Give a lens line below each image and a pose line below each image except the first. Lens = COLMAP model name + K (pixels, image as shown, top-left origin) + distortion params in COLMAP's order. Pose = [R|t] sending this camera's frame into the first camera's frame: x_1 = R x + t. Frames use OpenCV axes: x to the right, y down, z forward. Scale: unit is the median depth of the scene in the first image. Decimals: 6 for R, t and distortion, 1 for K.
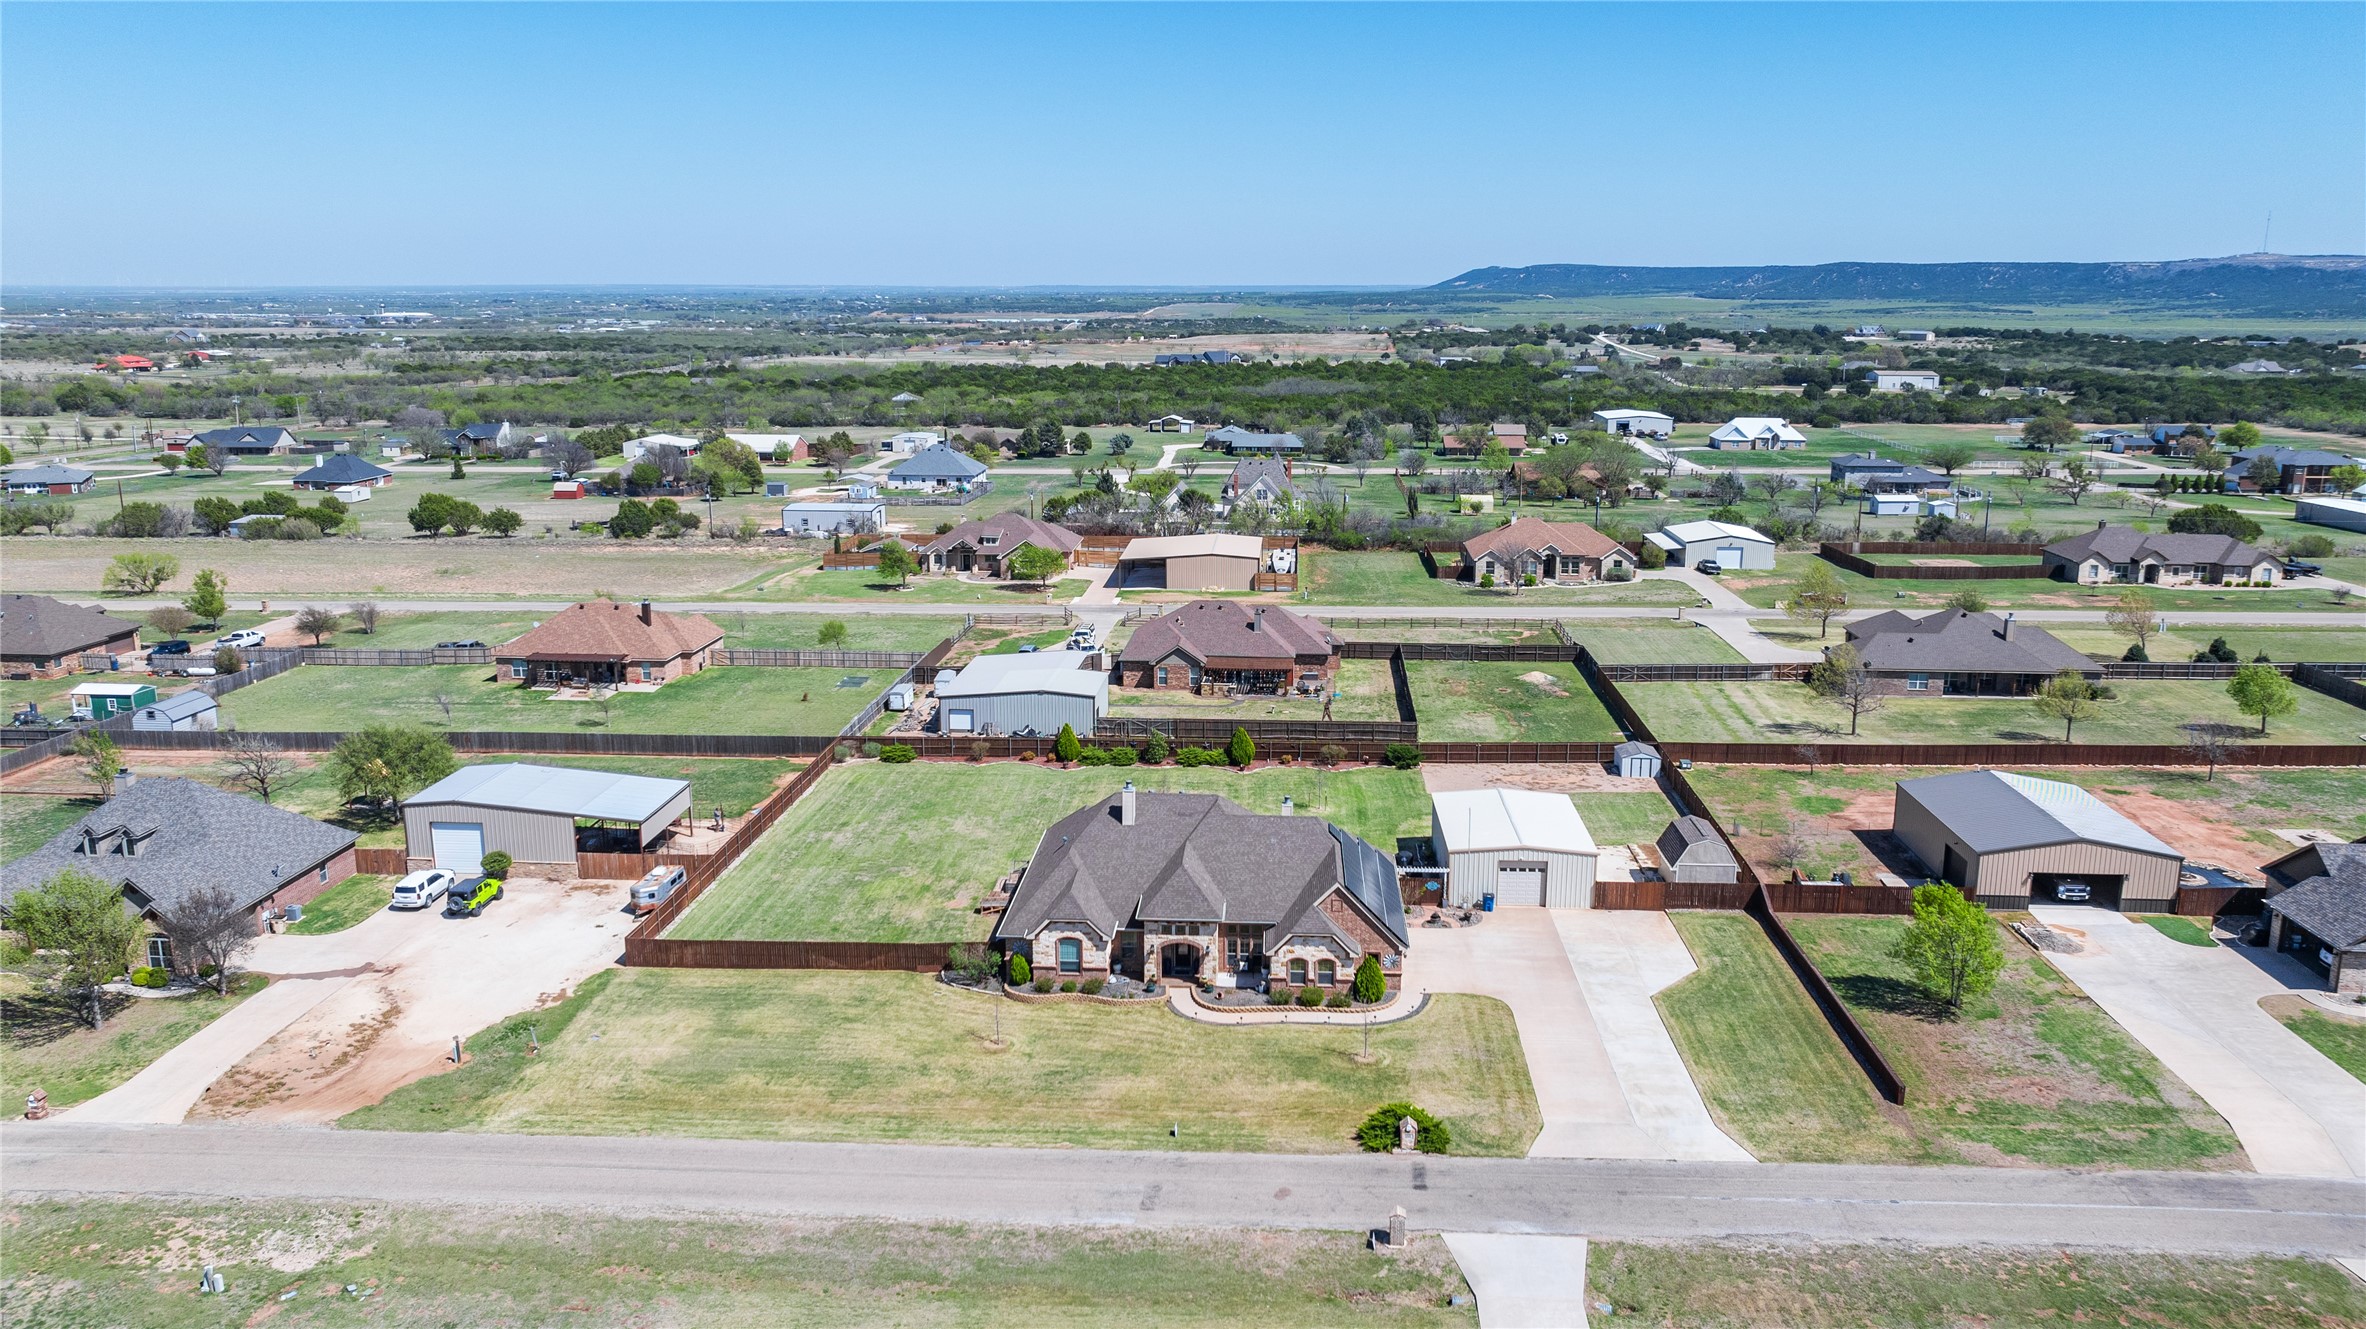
lens RADIAL K [[1707.2, 0, 1195.6], [0, 1707.2, 663.1], [0, 0, 1]] dist [-0.043820, 0.049228]
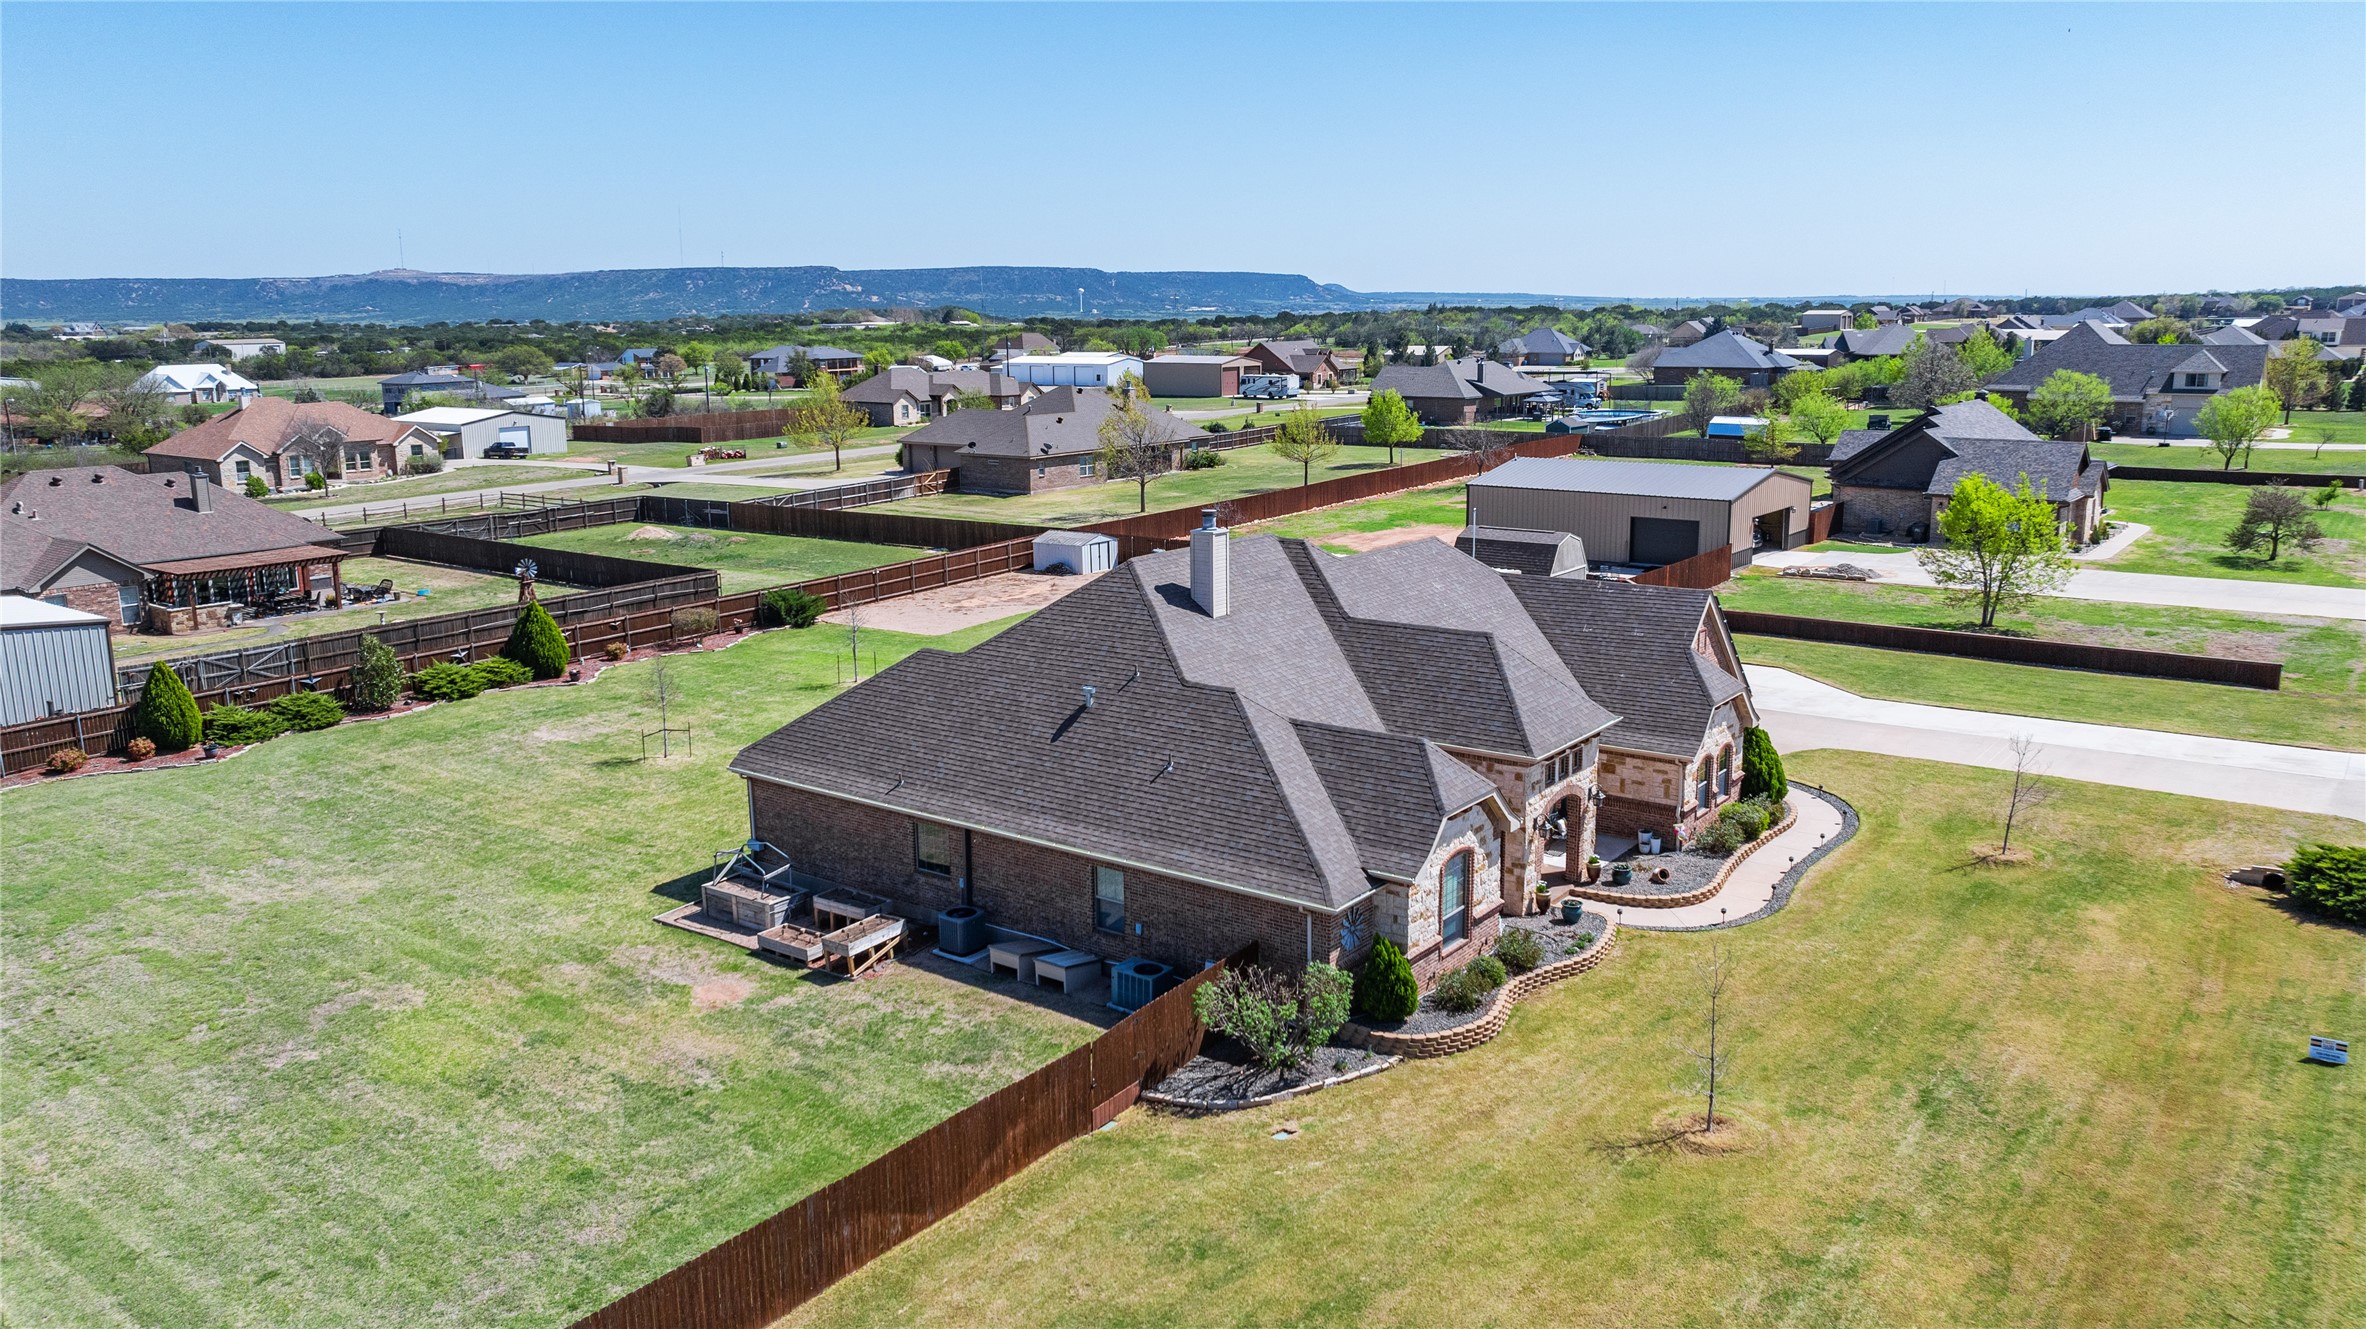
lens RADIAL K [[1707.2, 0, 1174.3], [0, 1707.2, 667.6], [0, 0, 1]] dist [-0.043820, 0.049228]
pose [[0.544204, -0.177931, 0.819867, -0.211381], [0.191513, 0.977795, 0.085085, 0.036792], [-0.816801, 0.110712, 0.566196, 0.414319]]
